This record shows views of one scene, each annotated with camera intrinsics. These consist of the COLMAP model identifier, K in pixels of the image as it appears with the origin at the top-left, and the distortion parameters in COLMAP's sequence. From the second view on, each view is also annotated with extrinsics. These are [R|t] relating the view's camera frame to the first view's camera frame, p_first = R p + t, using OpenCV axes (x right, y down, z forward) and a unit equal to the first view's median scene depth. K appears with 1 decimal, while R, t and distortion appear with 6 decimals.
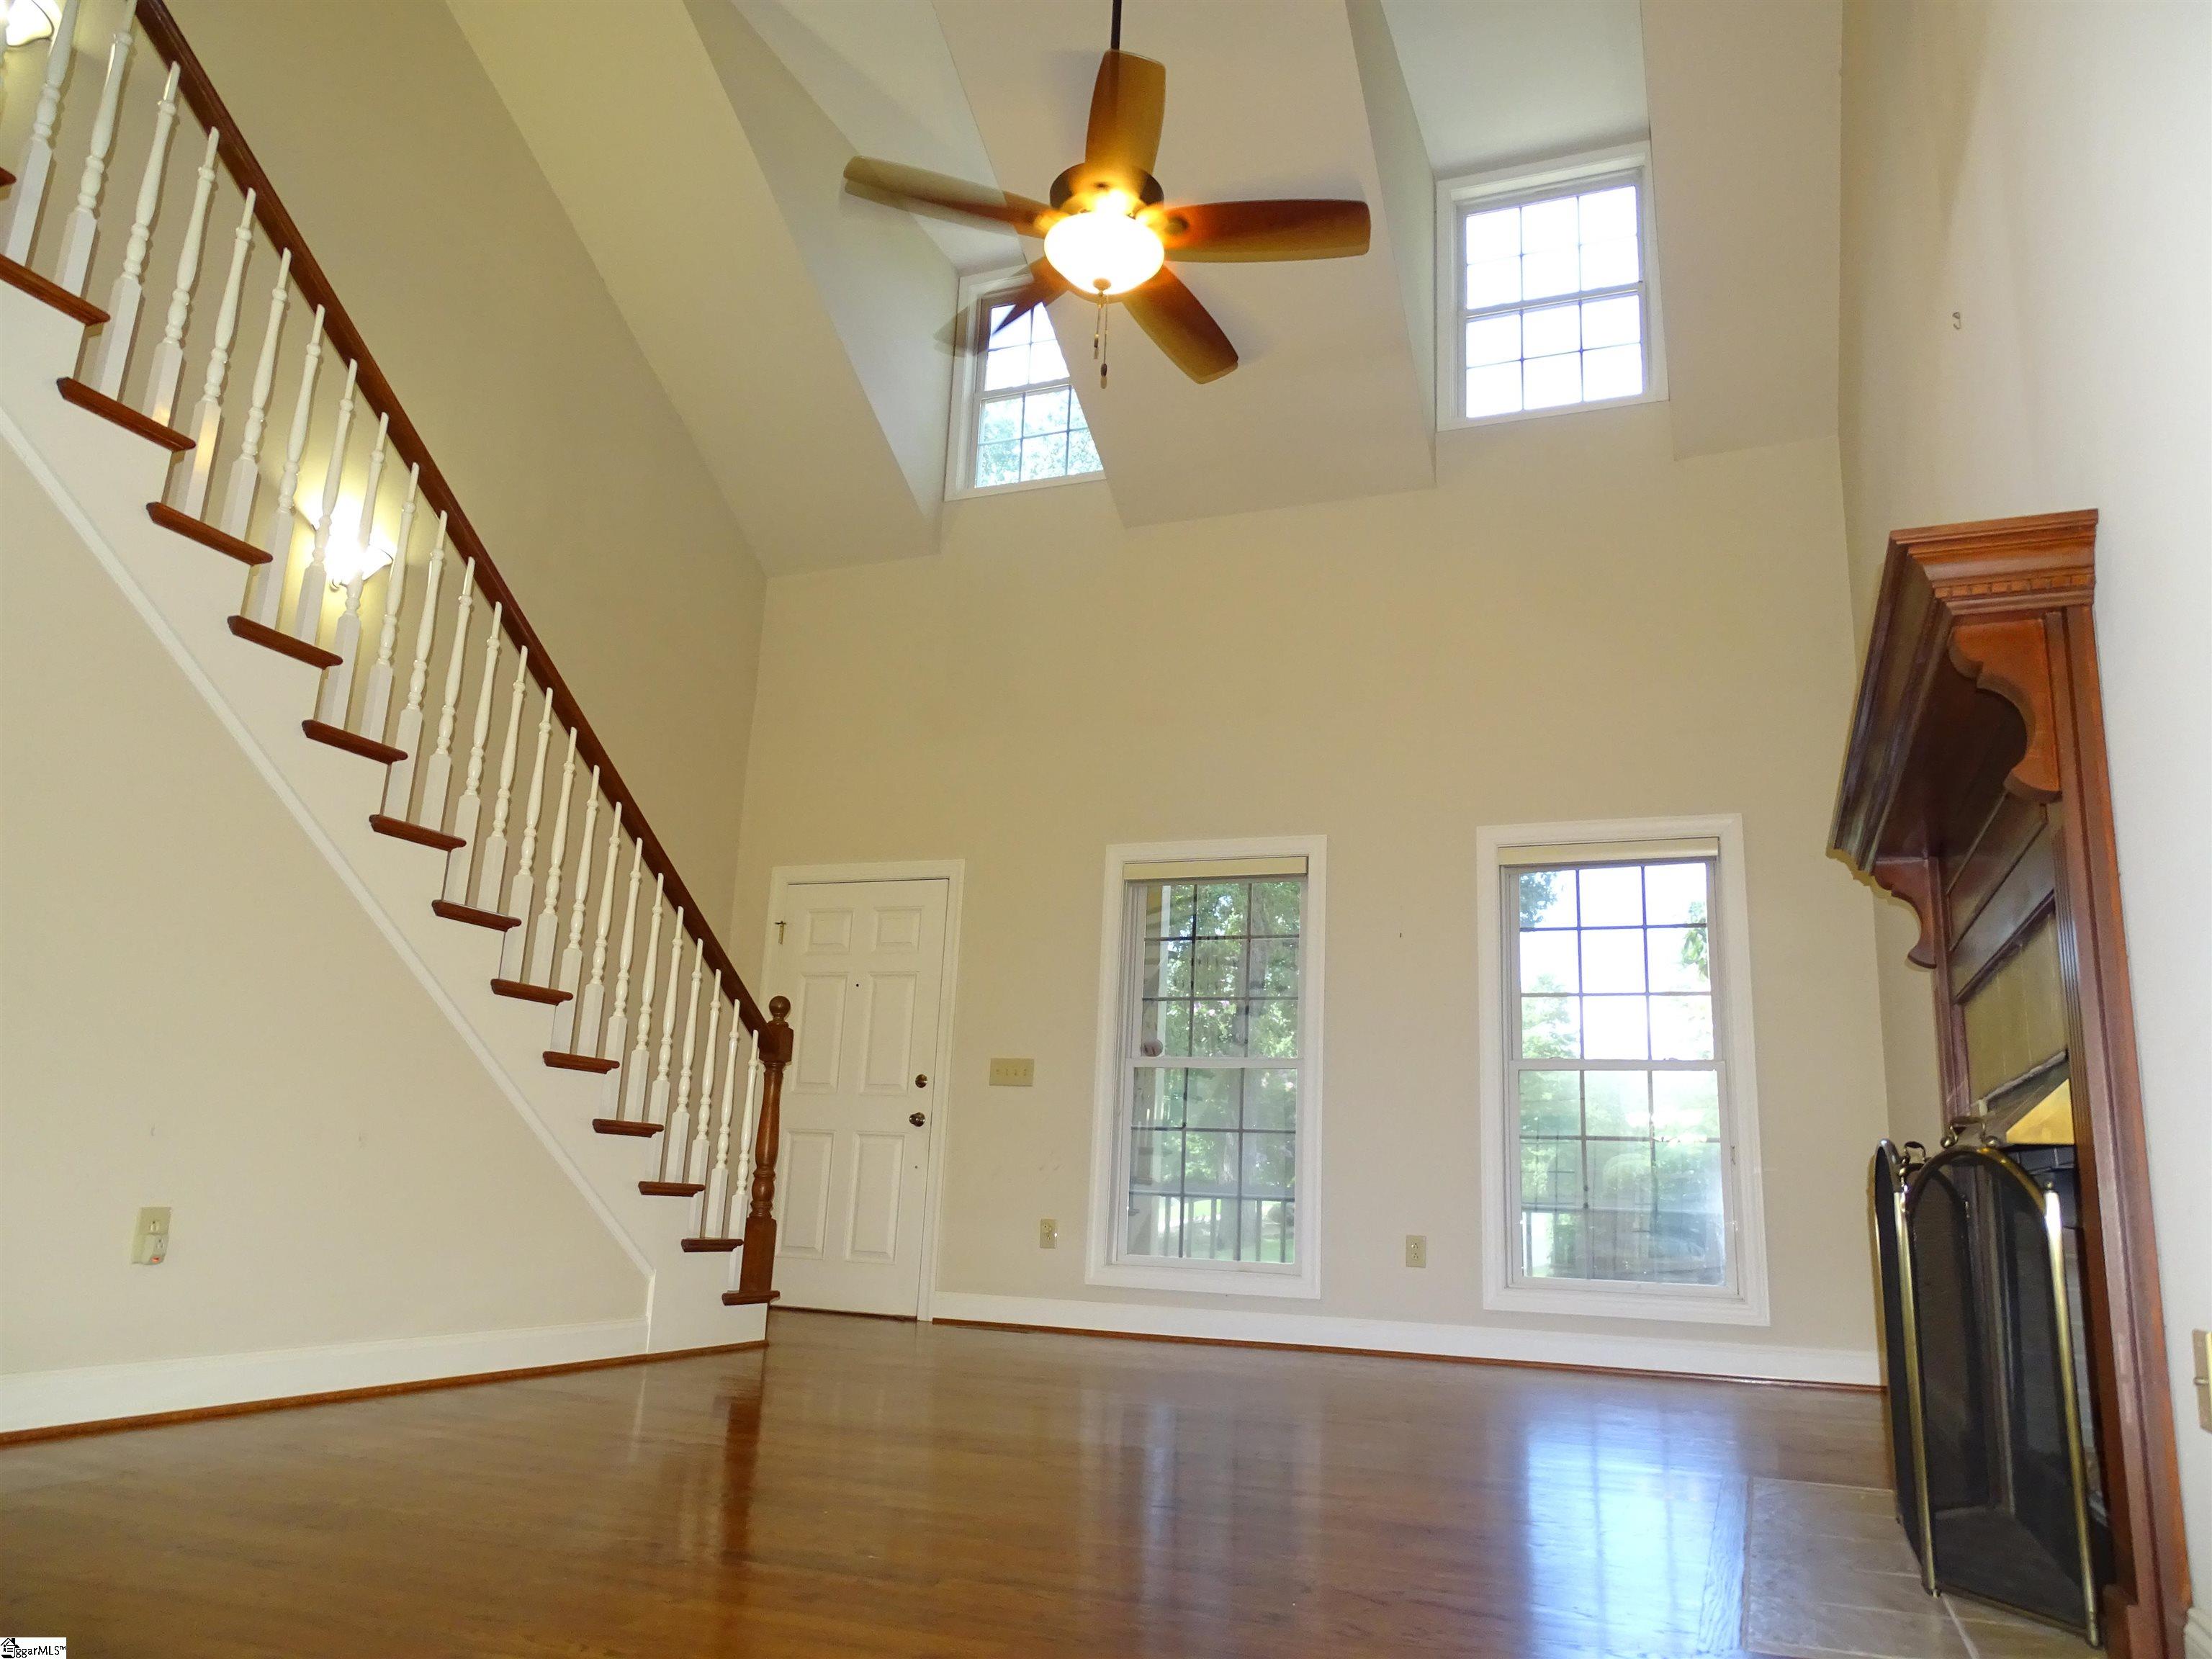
lens RADIAL K [[1578.2, 0, 1106.0], [0, 1578.2, 829.5], [0, 0, 1]] dist [-0.002587, 0.000556]
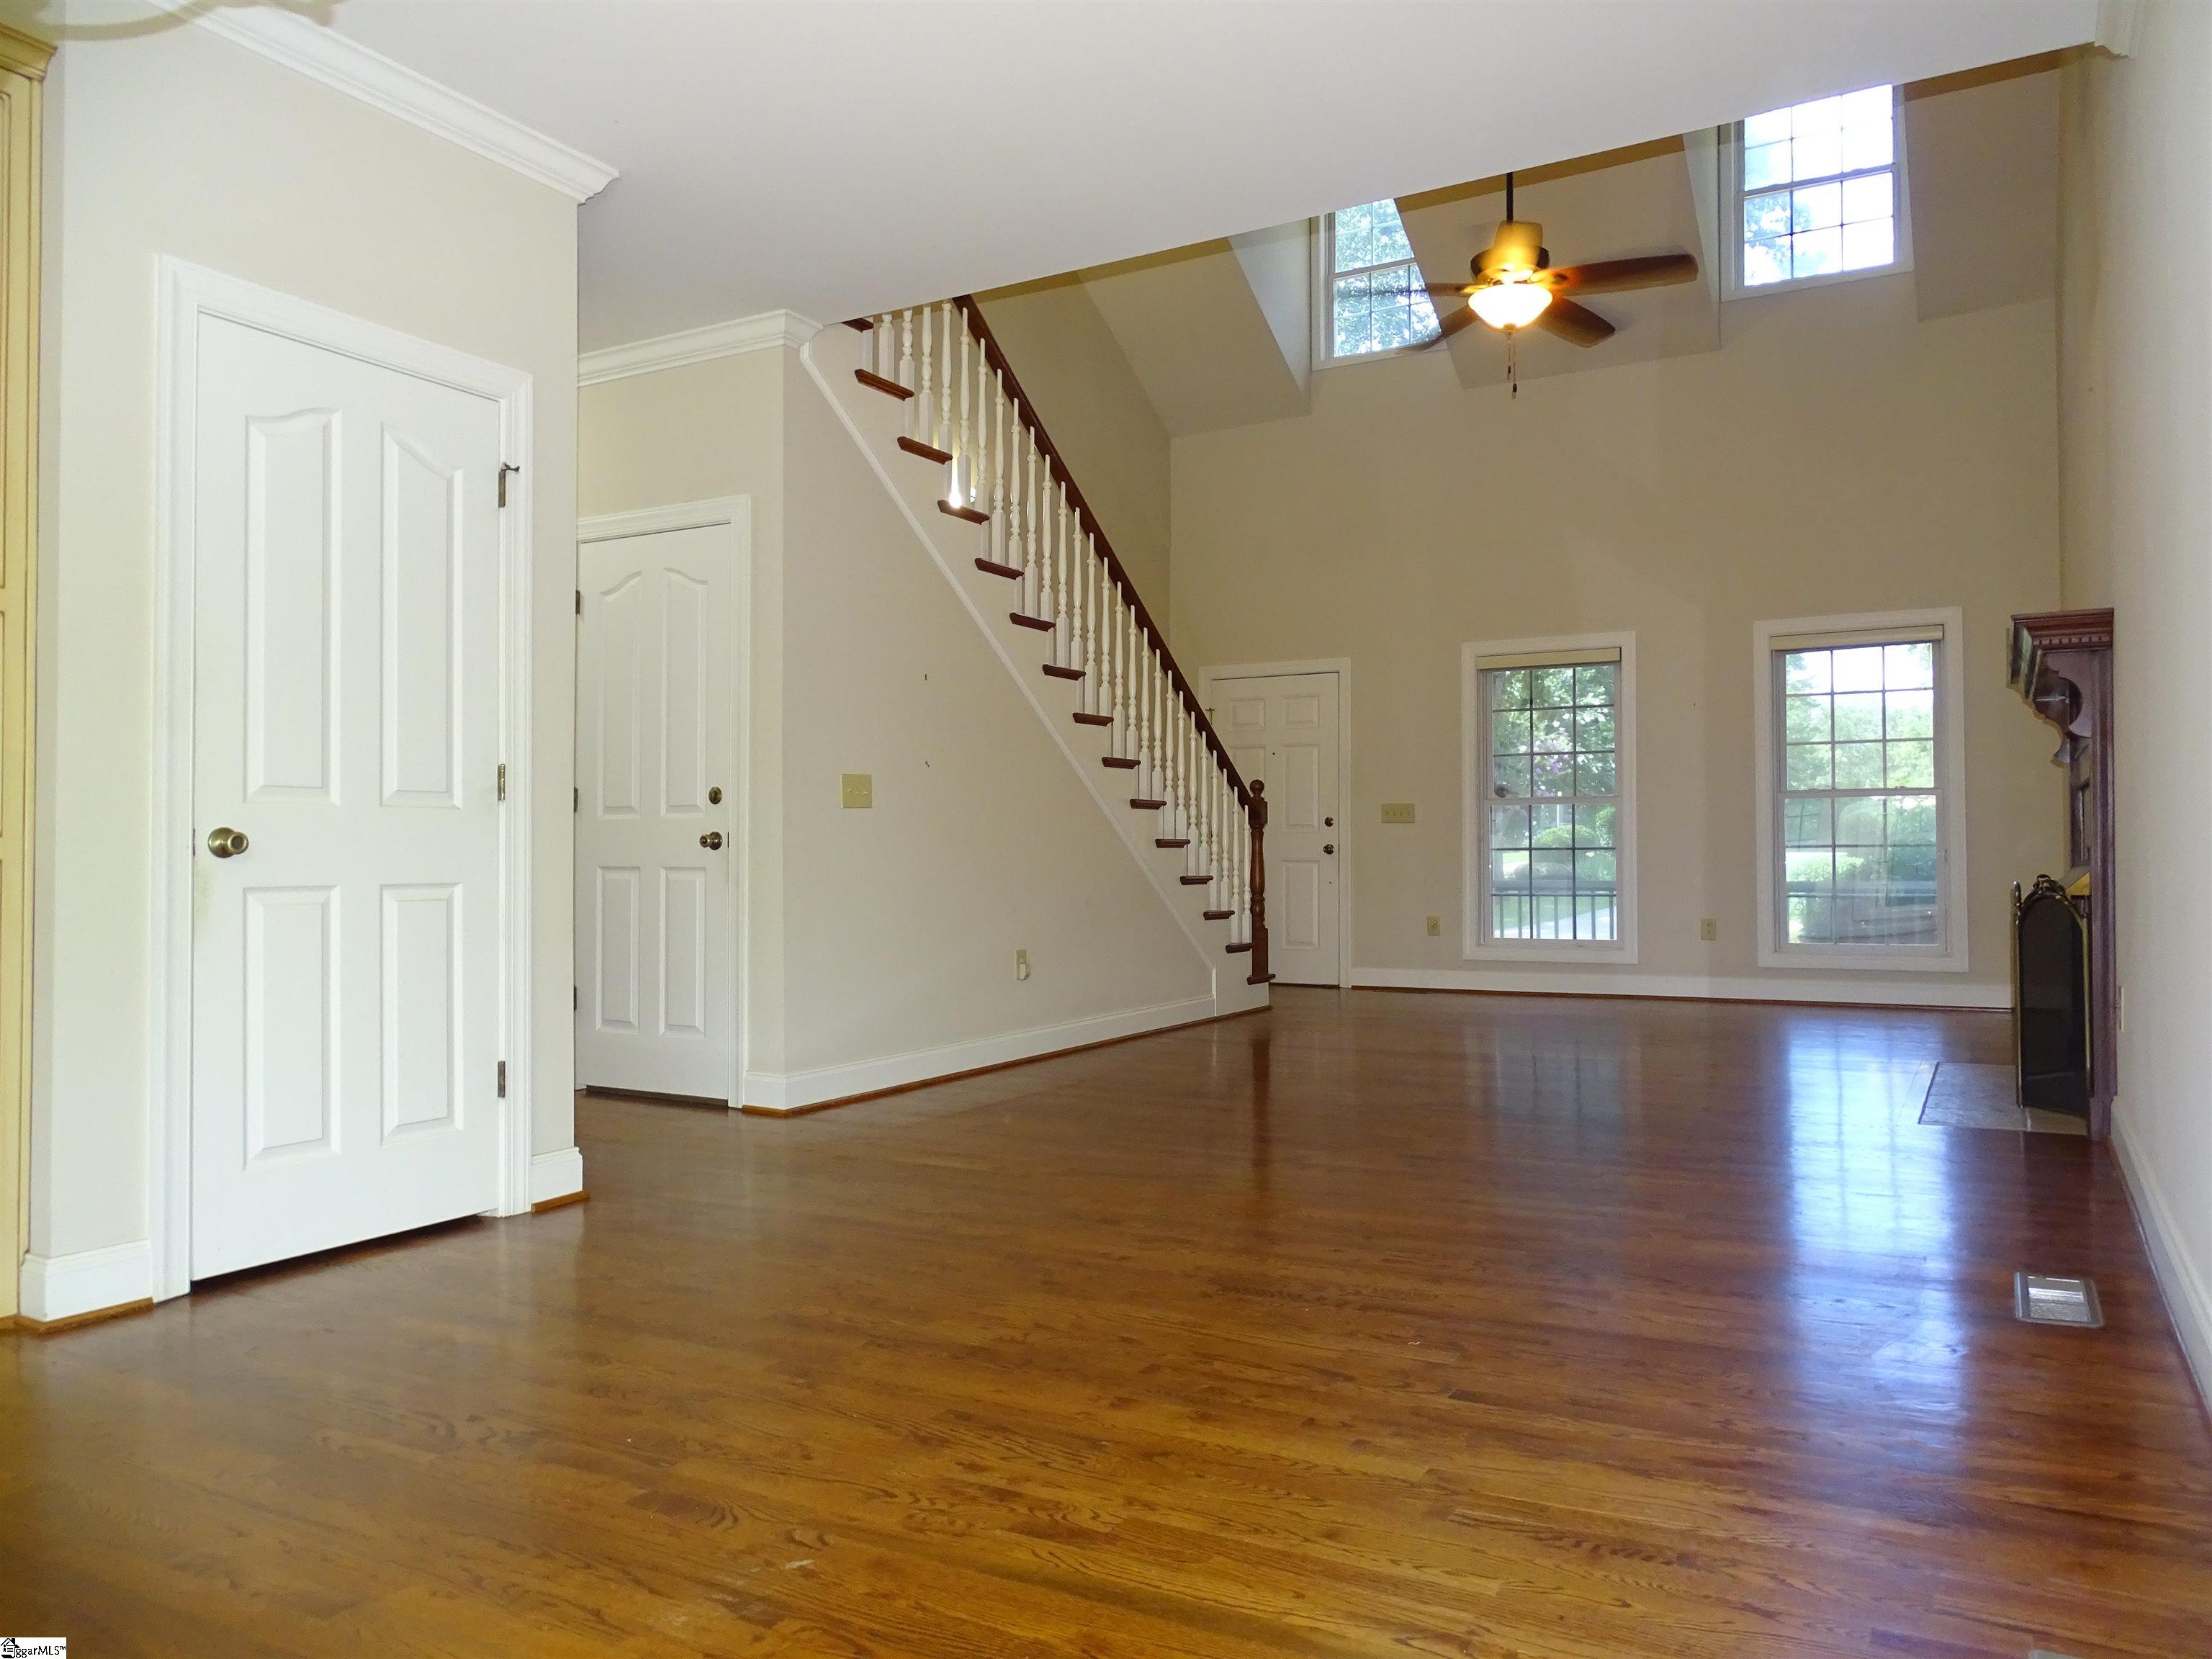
lens RADIAL K [[1606.5, 0, 1106.0], [0, 1606.5, 829.5], [0, 0, 1]] dist [0.007612, 0.005388]
pose [[0.990419, -0.050287, -0.128615, -0.155652], [0.076146, 0.975831, 0.204832, -0.164336], [0.115206, -0.212663, 0.970310, -0.466604]]
